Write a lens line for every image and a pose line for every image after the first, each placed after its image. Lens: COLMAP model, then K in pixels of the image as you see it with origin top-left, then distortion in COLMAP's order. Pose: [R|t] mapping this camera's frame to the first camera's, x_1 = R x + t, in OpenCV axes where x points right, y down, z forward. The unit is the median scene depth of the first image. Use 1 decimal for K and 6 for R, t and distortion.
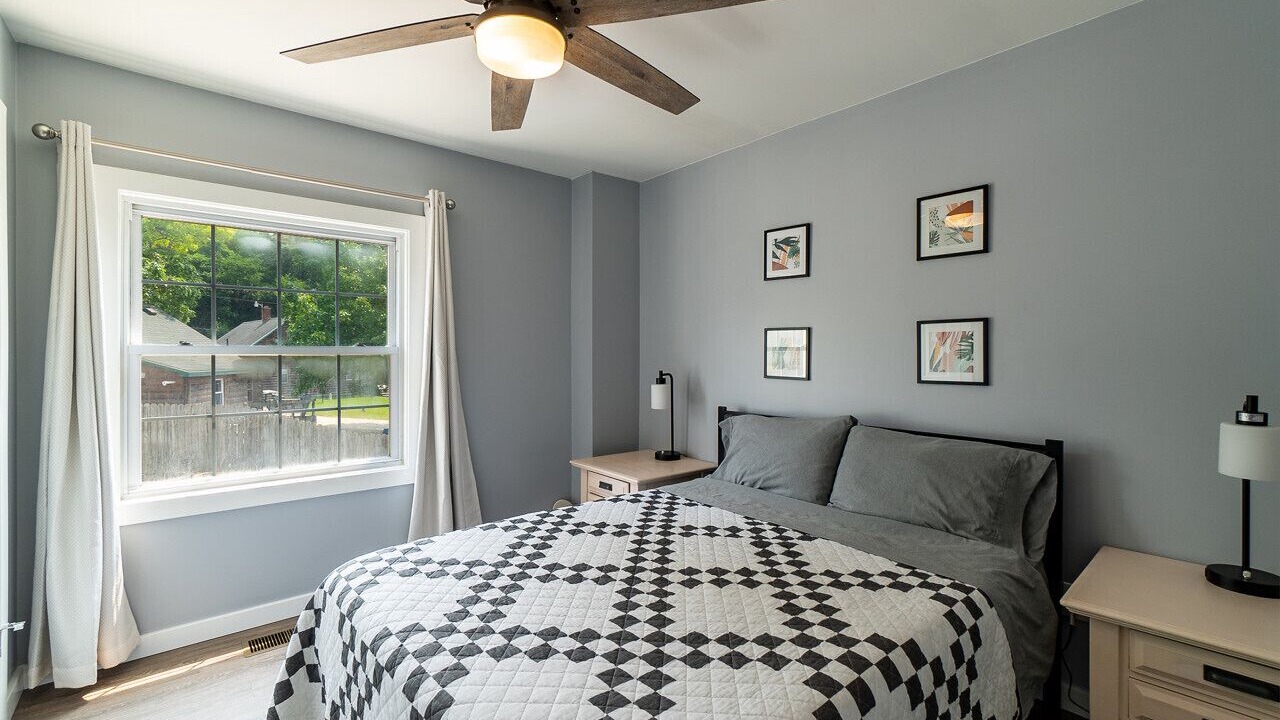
lens RADIAL K [[569.6, 0, 653.1], [0, 569.6, 359.2], [0, 0, 1]] dist [-0.003369, -0.000645]
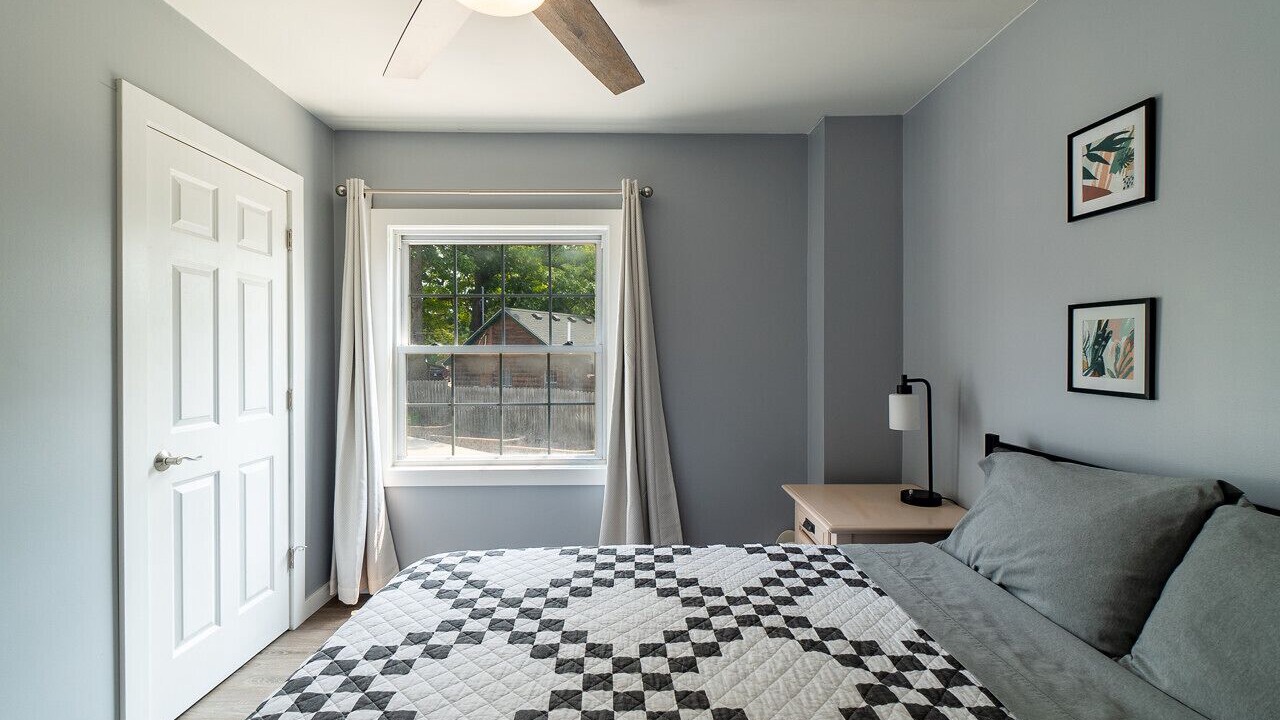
lens RADIAL K [[569.6, 0, 653.1], [0, 569.6, 359.2], [0, 0, 1]] dist [-0.003369, -0.000645]
pose [[0.756144, 0.003655, -0.654395, 0.295356], [-0.002757, 0.999993, 0.002400, 0.000109], [0.654399, -0.000011, 0.756149, 0.339797]]
